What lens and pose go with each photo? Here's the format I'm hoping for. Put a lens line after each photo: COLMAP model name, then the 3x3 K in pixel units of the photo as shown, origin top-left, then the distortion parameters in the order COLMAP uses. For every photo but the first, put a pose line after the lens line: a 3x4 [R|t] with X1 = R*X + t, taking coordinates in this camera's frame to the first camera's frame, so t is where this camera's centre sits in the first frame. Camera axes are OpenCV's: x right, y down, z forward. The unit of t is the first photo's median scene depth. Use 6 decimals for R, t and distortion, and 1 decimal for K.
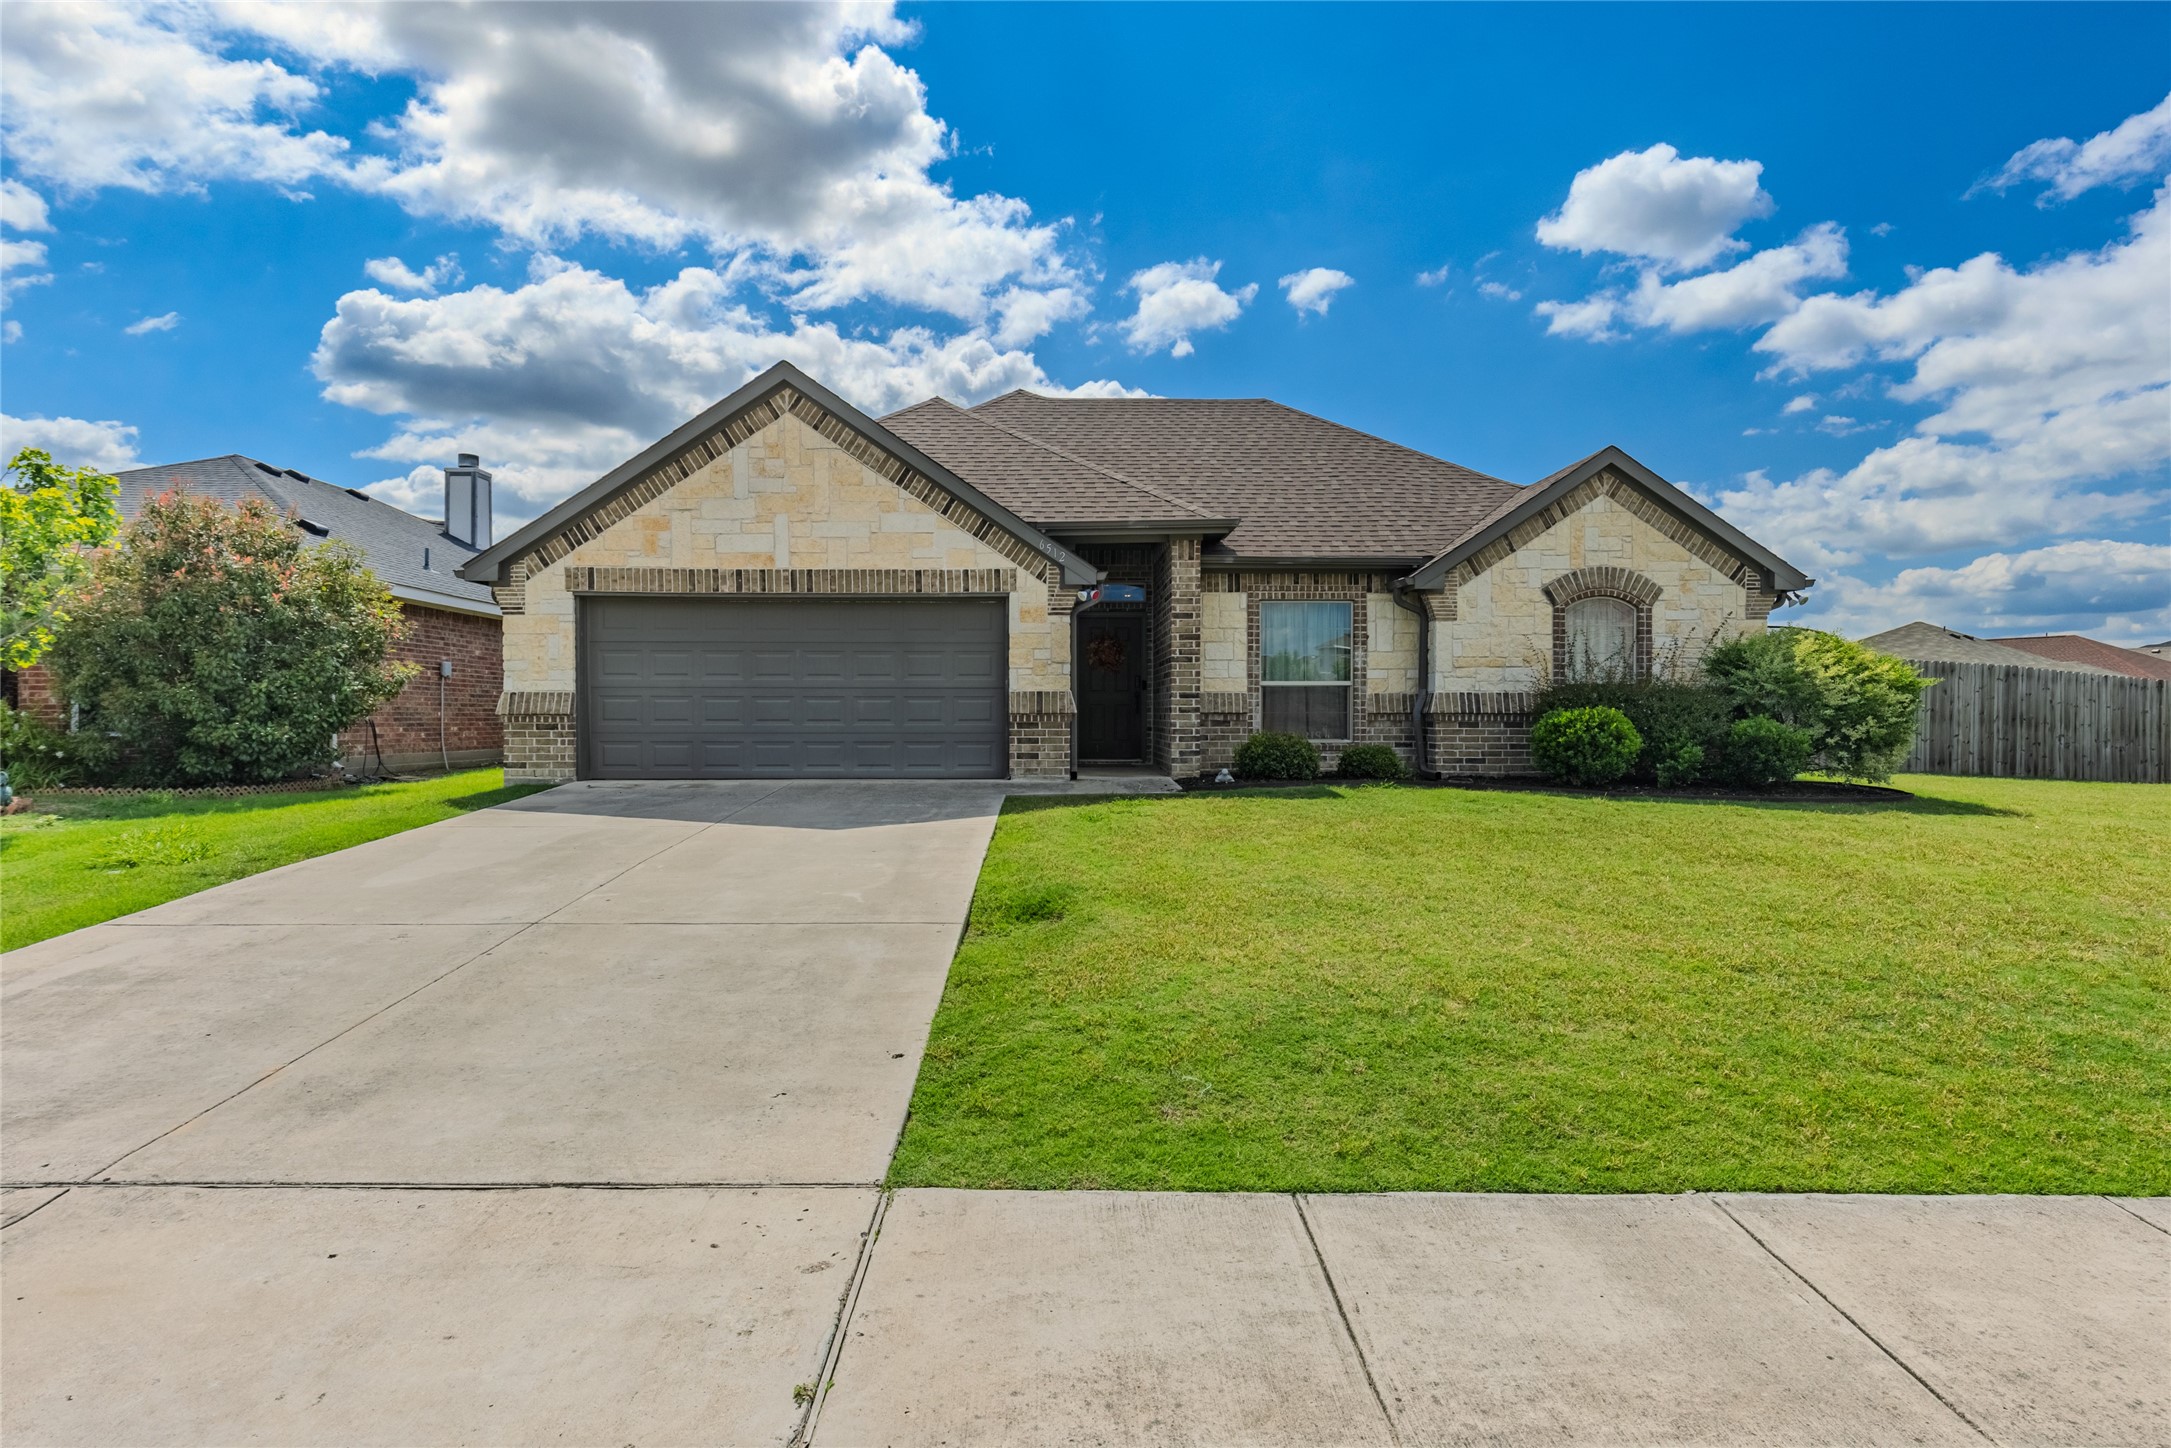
lens RADIAL K [[1556.7, 0, 1084.8], [0, 1556.7, 732.6], [0, 0, 1]] dist [0.033777, 0.000424]
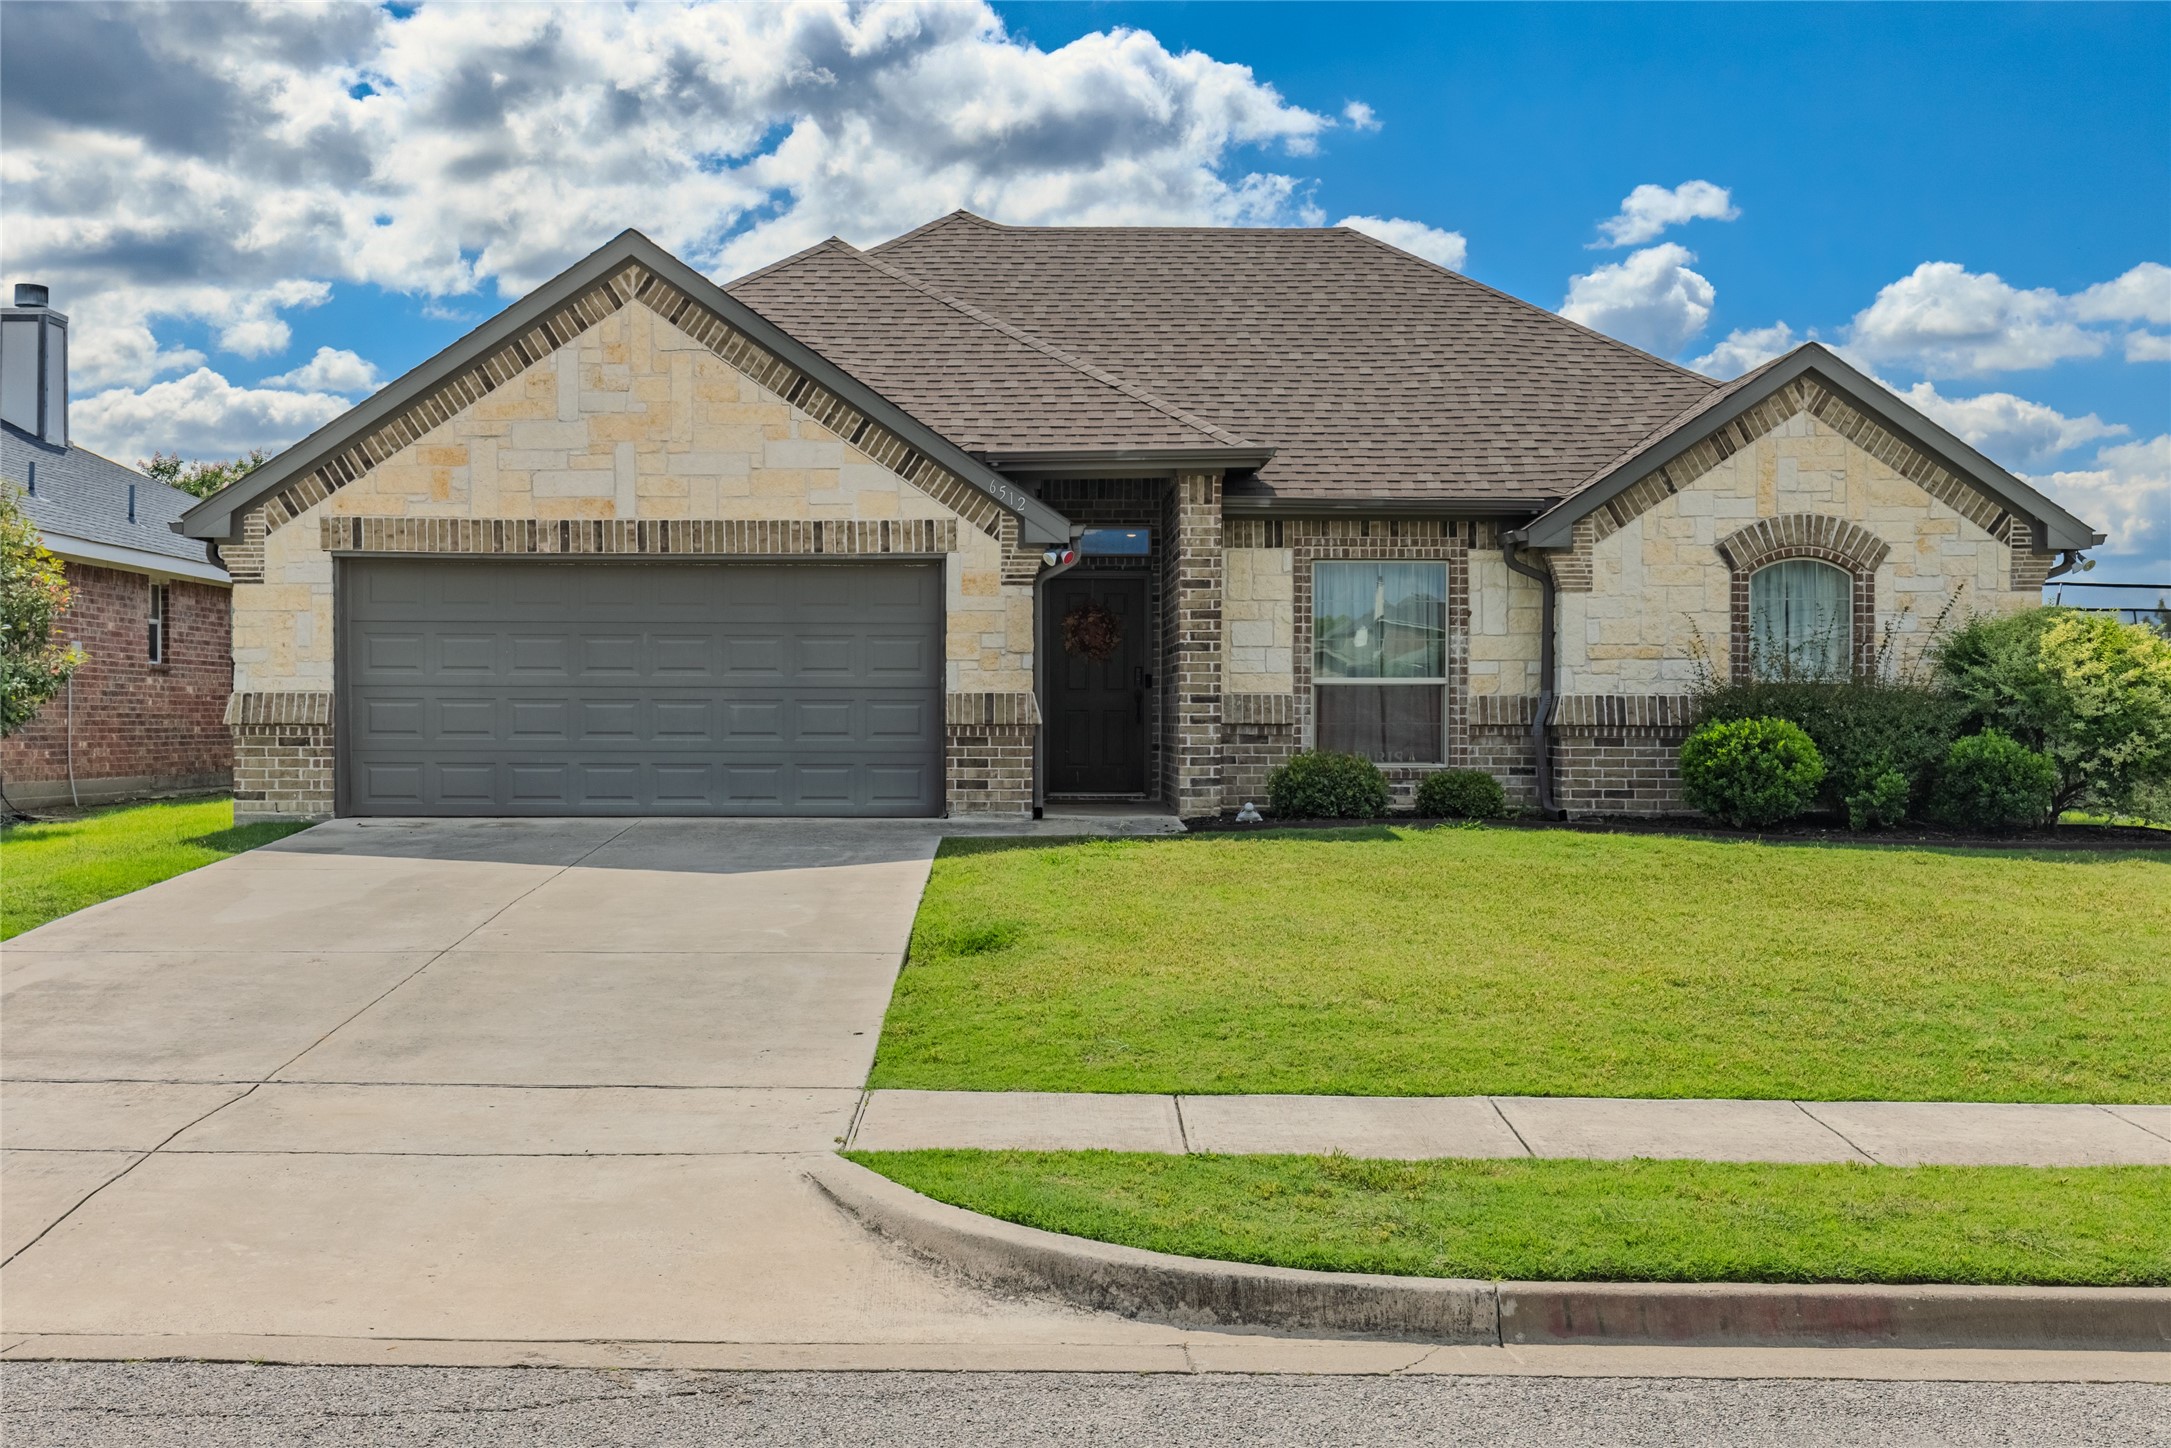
lens RADIAL K [[3417.6, 0, 1068.7], [0, 3417.6, 725.3], [0, 0, 1]] dist [0.033379, 0.000000]
pose [[0.999970, 0.002409, -0.007361, 0.018556], [-0.002483, 0.999947, -0.010038, 0.003412], [0.007337, 0.010056, 0.999923, -0.547965]]
